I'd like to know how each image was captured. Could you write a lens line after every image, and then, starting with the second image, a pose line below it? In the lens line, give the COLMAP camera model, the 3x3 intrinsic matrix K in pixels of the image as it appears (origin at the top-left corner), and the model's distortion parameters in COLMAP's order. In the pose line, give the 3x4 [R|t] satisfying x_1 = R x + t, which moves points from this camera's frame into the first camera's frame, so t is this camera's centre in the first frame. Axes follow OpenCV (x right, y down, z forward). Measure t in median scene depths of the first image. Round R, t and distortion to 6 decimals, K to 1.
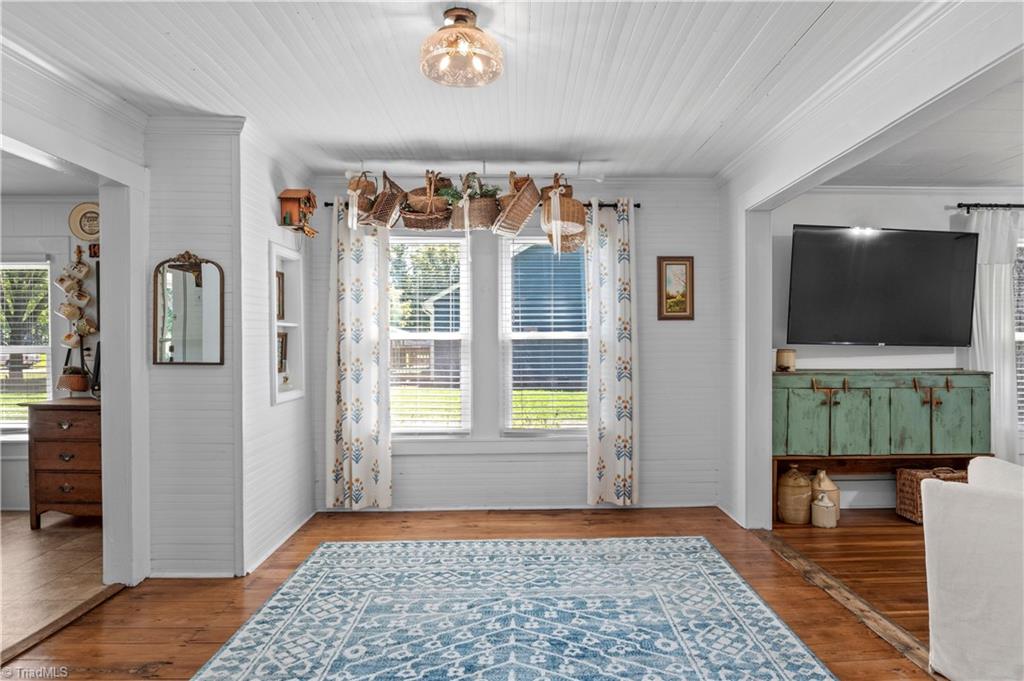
lens RADIAL K [[591.9, 0, 538.5], [0, 591.9, 334.9], [0, 0, 1]] dist [-0.002348, 0.000330]
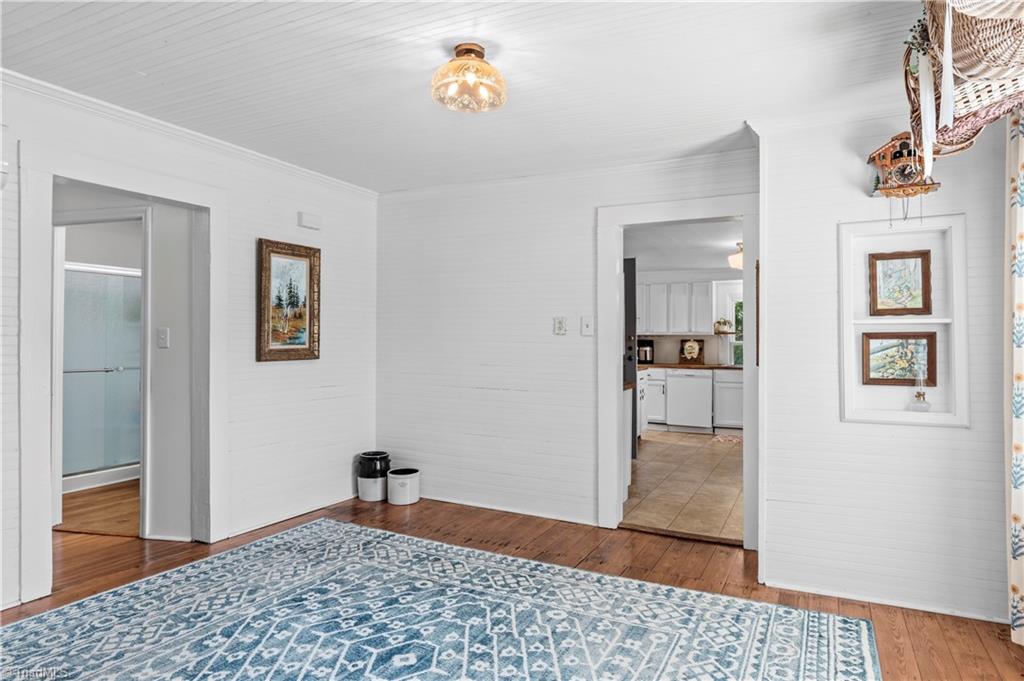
lens RADIAL K [[591.9, 0, 538.5], [0, 591.9, 334.9], [0, 0, 1]] dist [-0.002348, 0.000330]
pose [[-0.459316, -0.014539, -0.888154, 0.420579], [-0.003343, 0.999887, -0.014639, 0.010200], [0.888267, -0.003755, -0.459313, 0.871429]]
